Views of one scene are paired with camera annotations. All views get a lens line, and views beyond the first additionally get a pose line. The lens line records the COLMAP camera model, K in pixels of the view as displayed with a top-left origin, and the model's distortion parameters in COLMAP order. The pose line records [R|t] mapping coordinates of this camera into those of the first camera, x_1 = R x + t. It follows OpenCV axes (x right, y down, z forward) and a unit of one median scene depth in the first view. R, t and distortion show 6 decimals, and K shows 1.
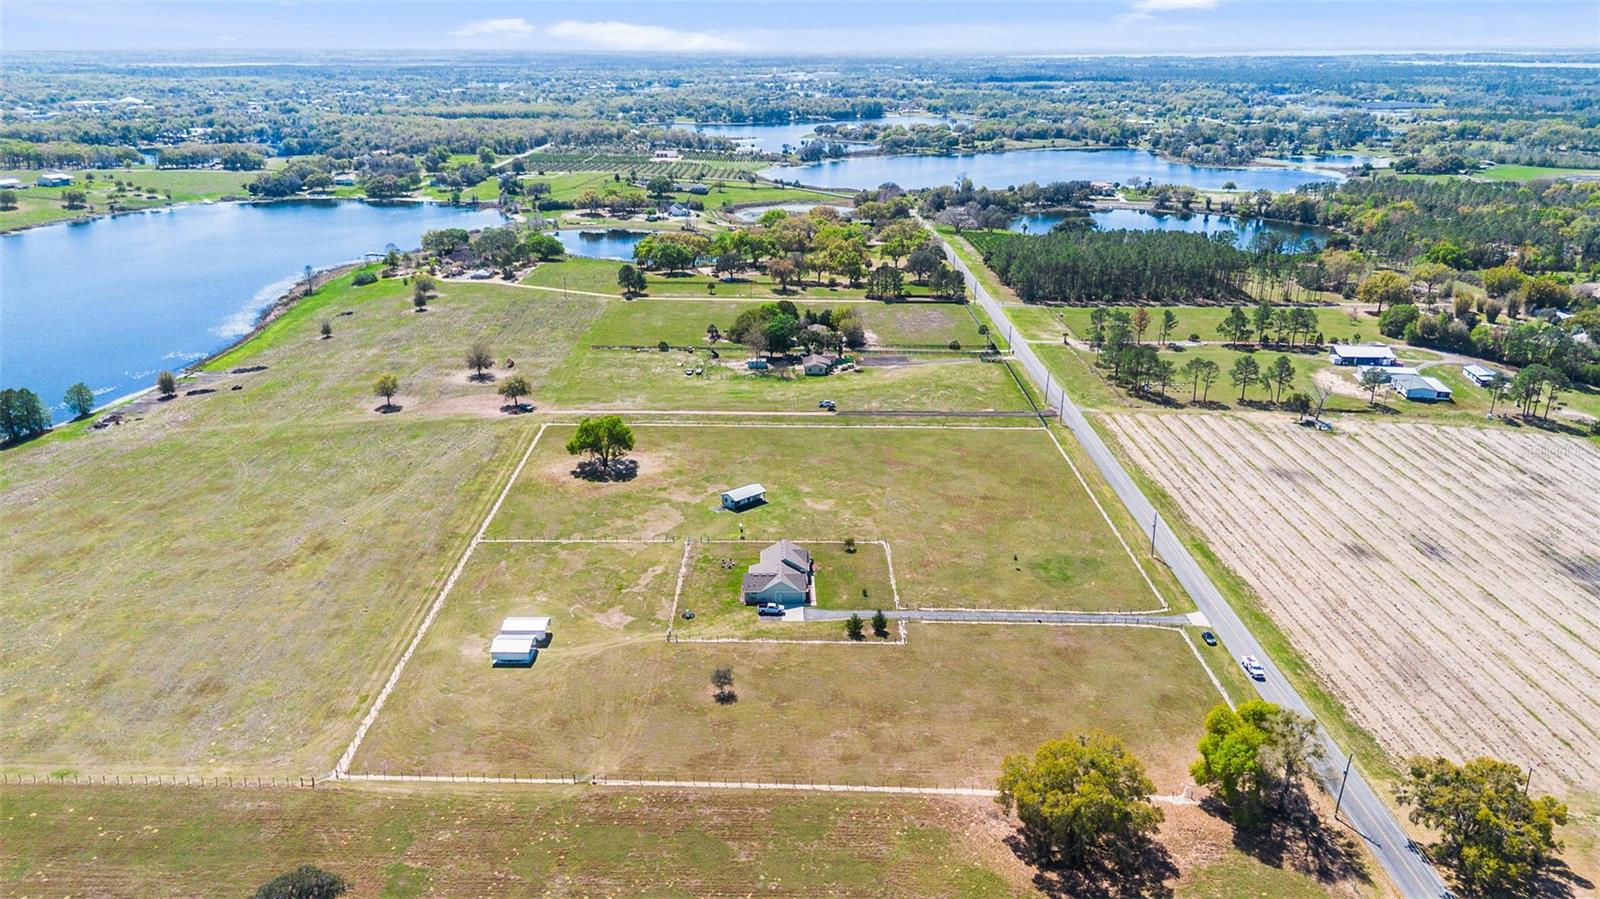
lens RADIAL K [[1145.6, 0, 770.6], [0, 1145.6, 445.8], [0, 0, 1]] dist [0.101930, -0.156658]
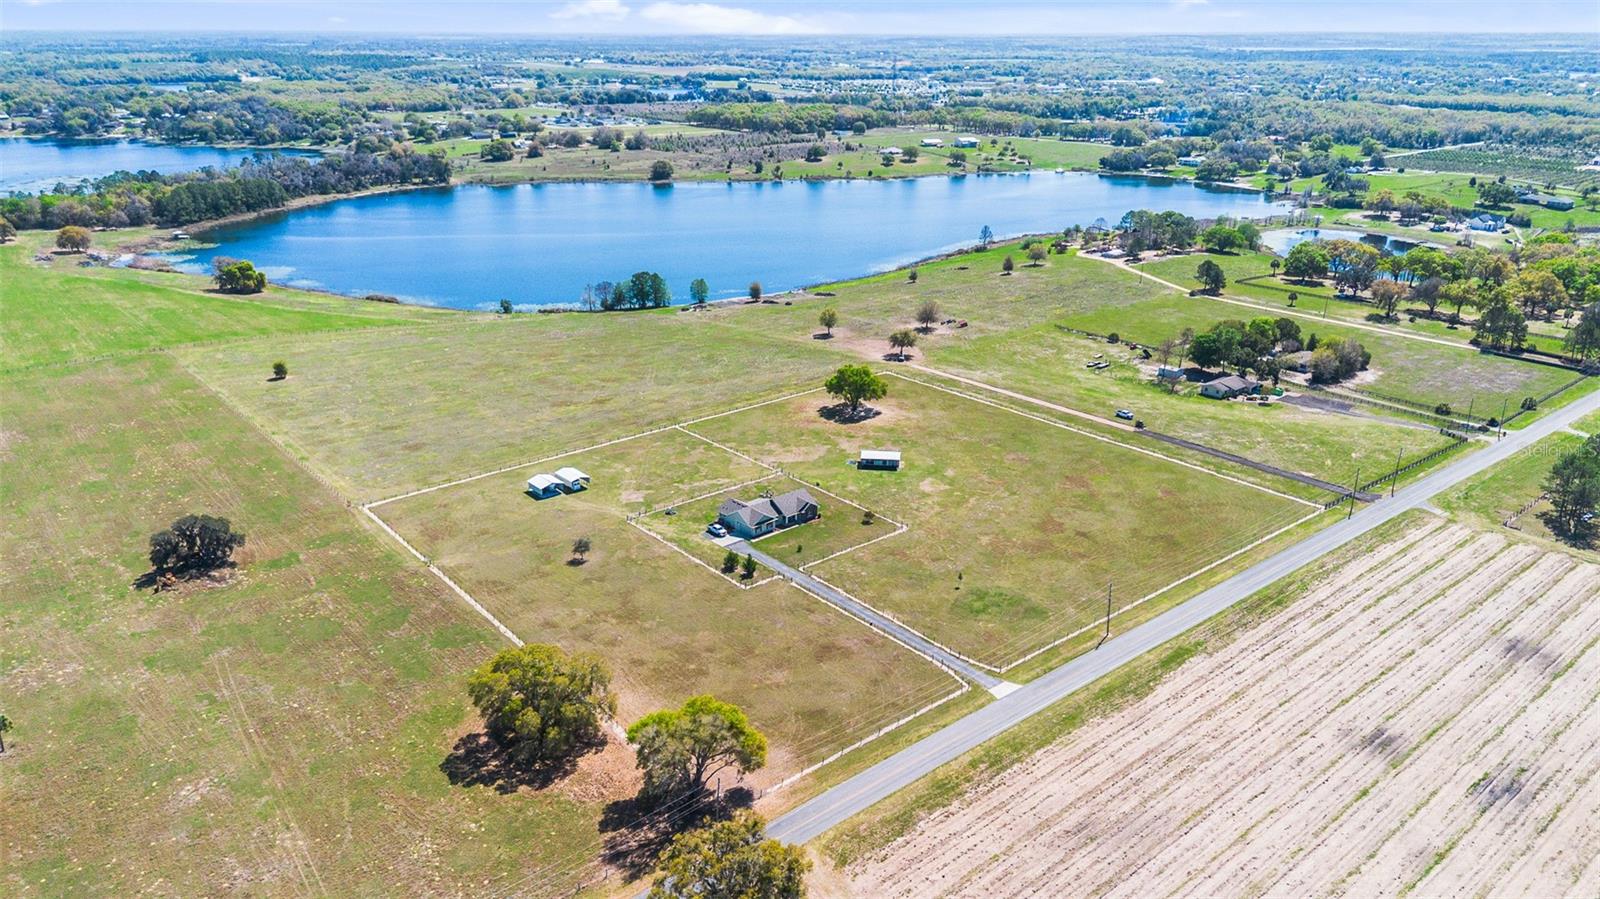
lens RADIAL K [[1137.2, 0, 793.2], [0, 1137.2, 450.1], [0, 0, 1]] dist [0.102624, -0.146419]
pose [[0.660160, 0.262153, -0.703892, 0.535280], [-0.250265, 0.960339, 0.122946, -0.058333], [0.708206, 0.094995, 0.699585, 0.173912]]
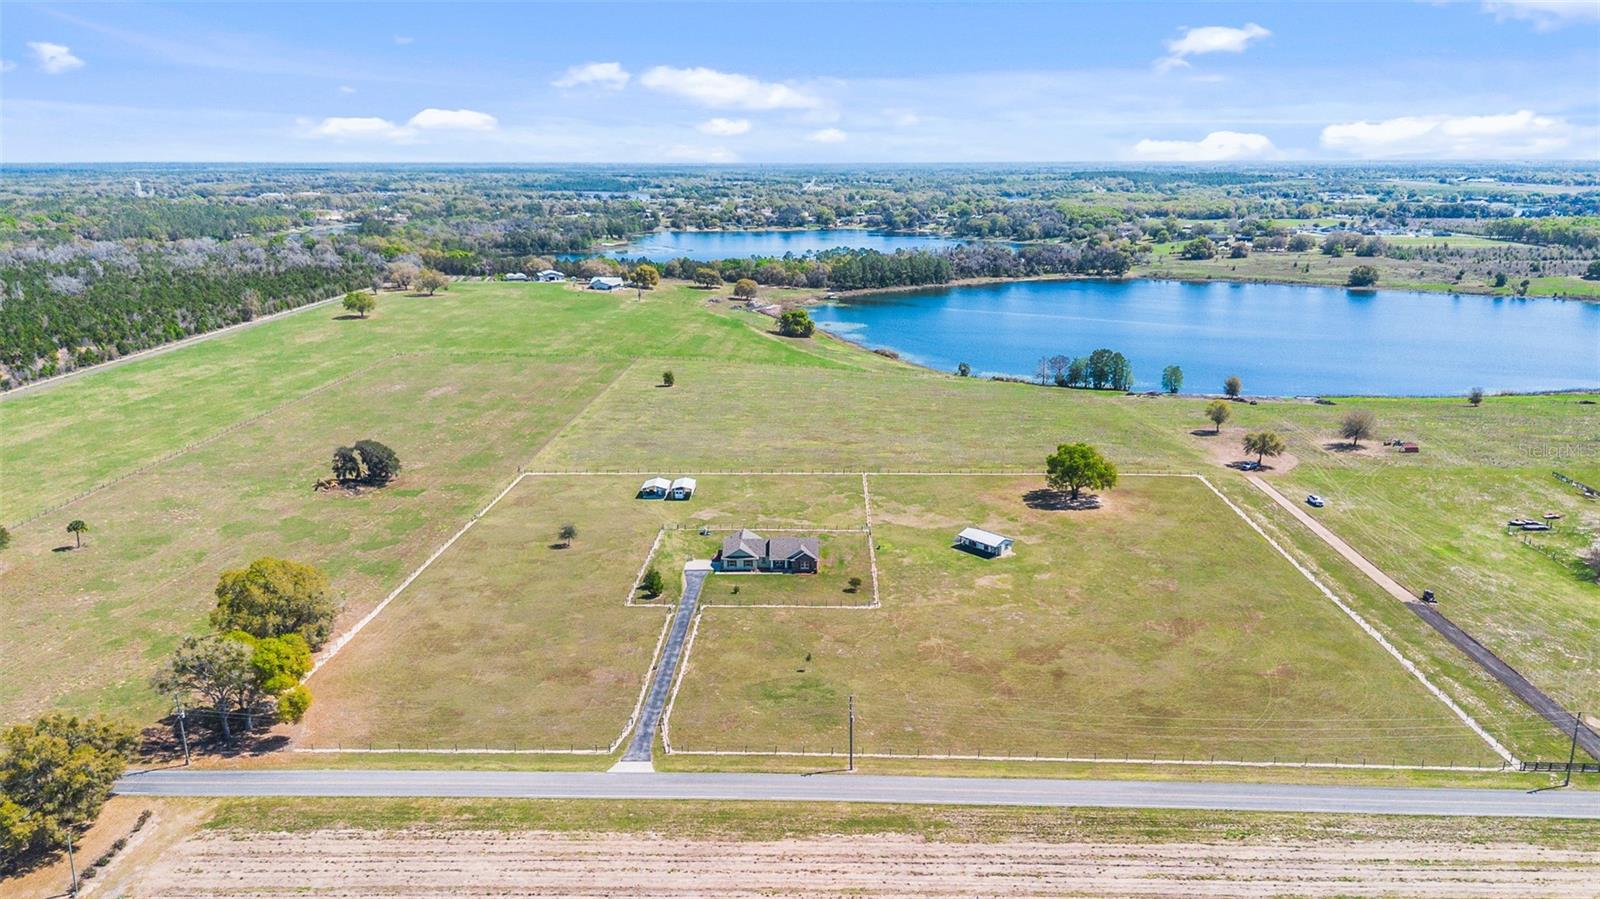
lens RADIAL K [[1137.2, 0, 793.2], [0, 1137.2, 450.1], [0, 0, 1]] dist [0.102624, -0.146419]
pose [[-0.006623, 0.250244, -0.968160, 0.640862], [-0.326915, 0.914439, 0.238595, -0.142832], [0.945030, 0.318087, 0.075752, 0.635811]]
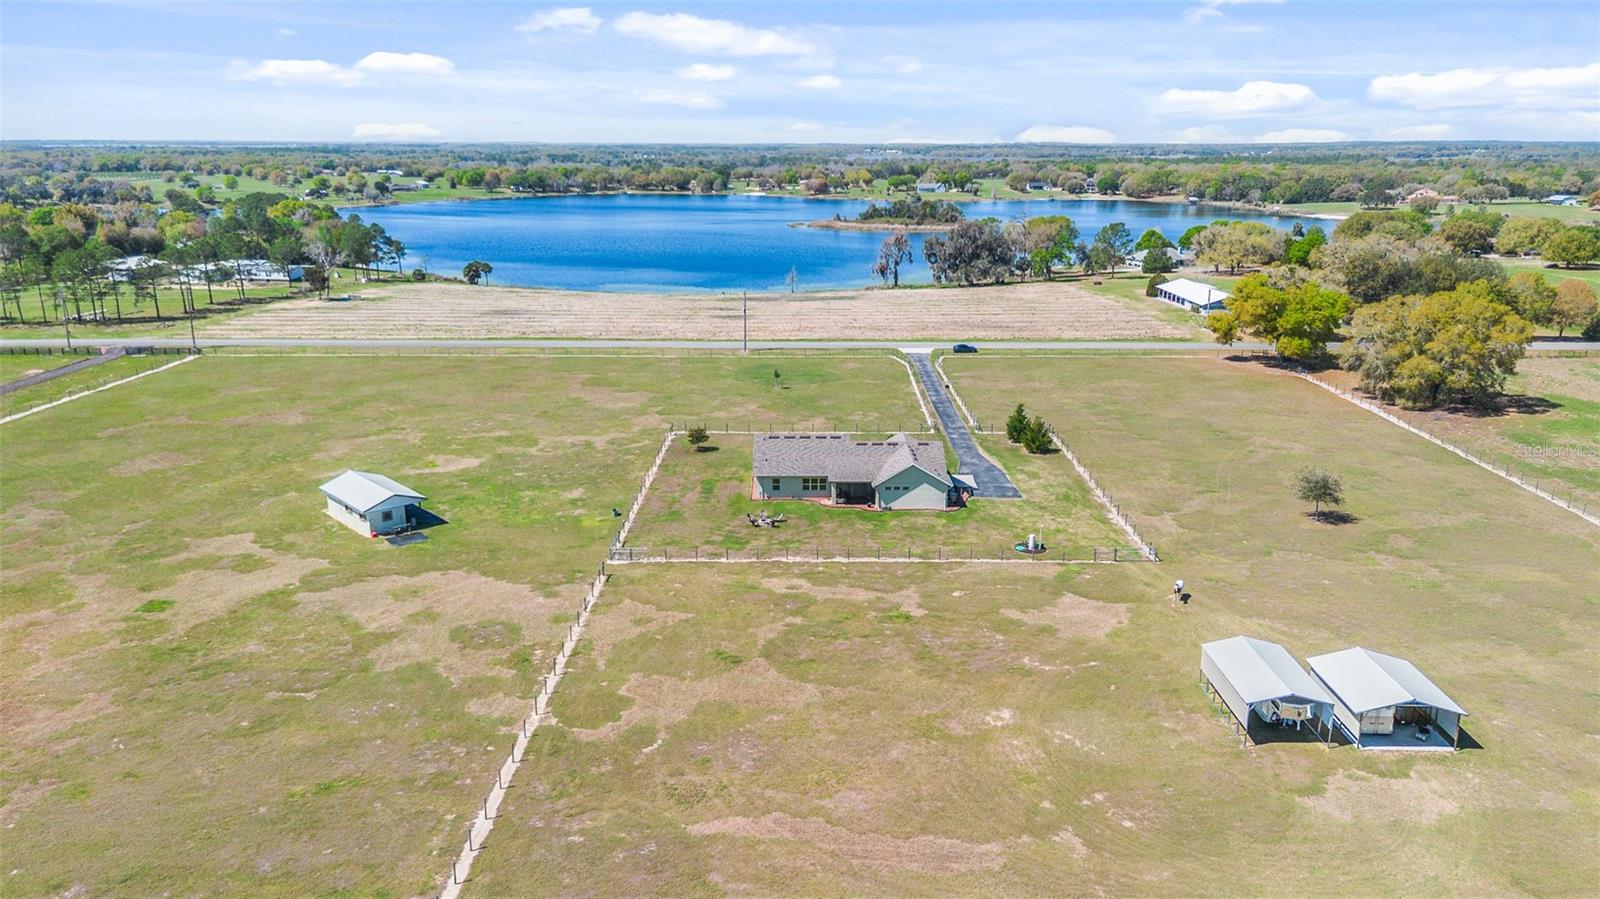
lens RADIAL K [[1137.2, 0, 793.2], [0, 1137.2, 450.1], [0, 0, 1]] dist [0.102624, -0.146419]
pose [[-0.016009, -0.253729, 0.967143, -0.319452], [0.324510, 0.913588, 0.245050, -0.016329], [-0.945747, 0.317771, 0.067712, 0.684018]]
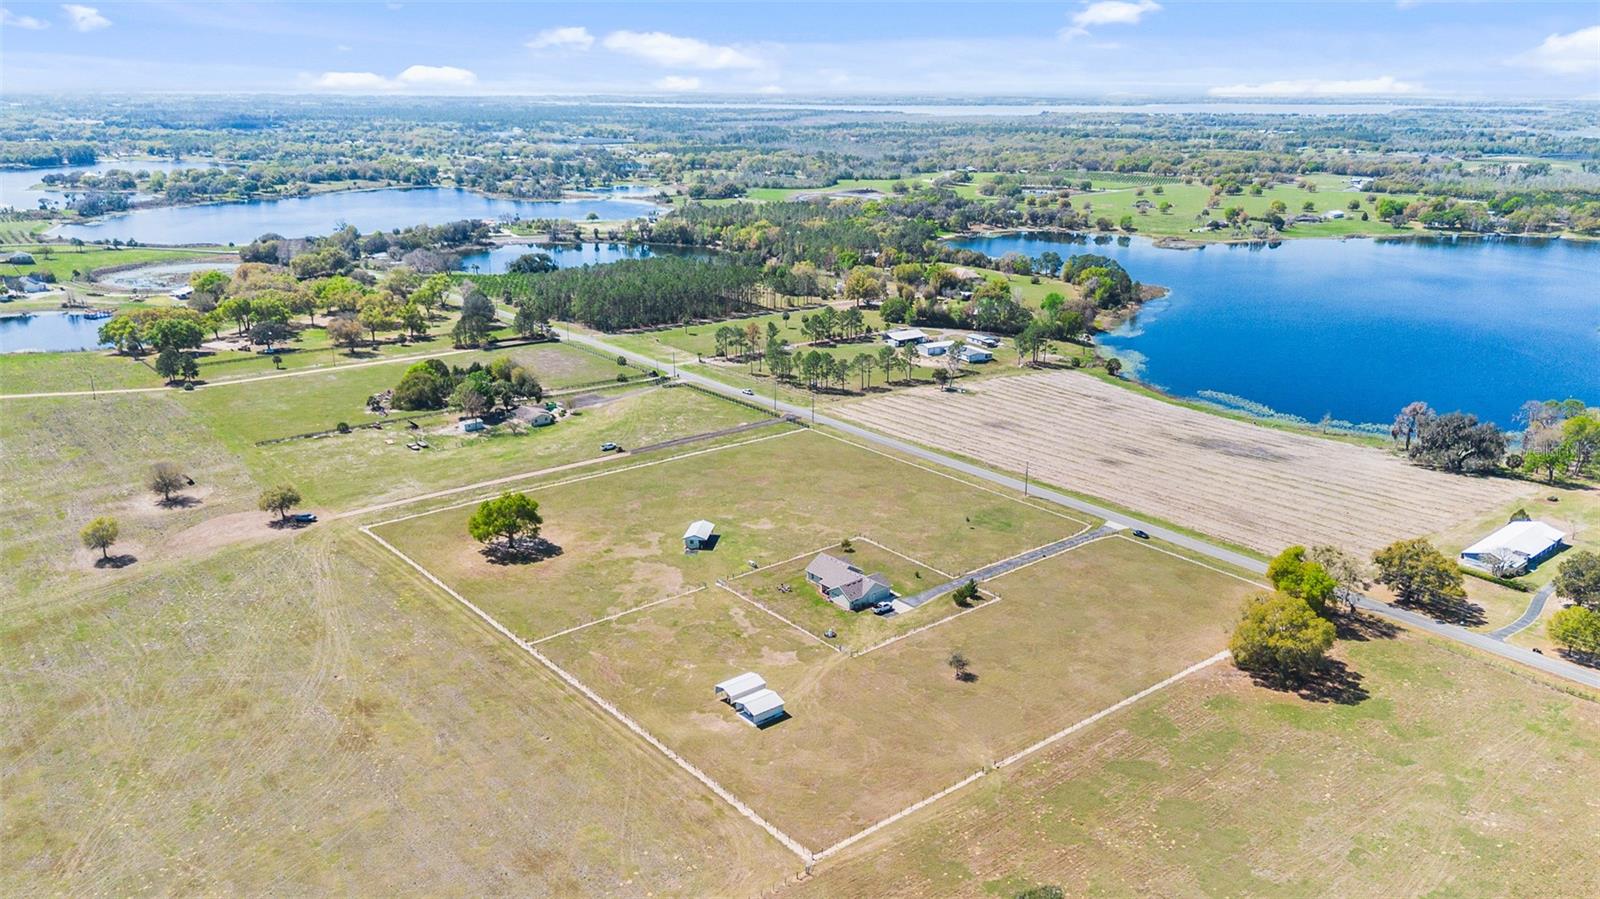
lens RADIAL K [[1137.2, 0, 793.2], [0, 1137.2, 450.1], [0, 0, 1]] dist [0.102624, -0.146419]
pose [[0.760851, -0.191524, 0.620019, -0.472527], [0.206223, 0.977286, 0.048819, -0.051428], [-0.615286, 0.090718, 0.783066, 0.115664]]
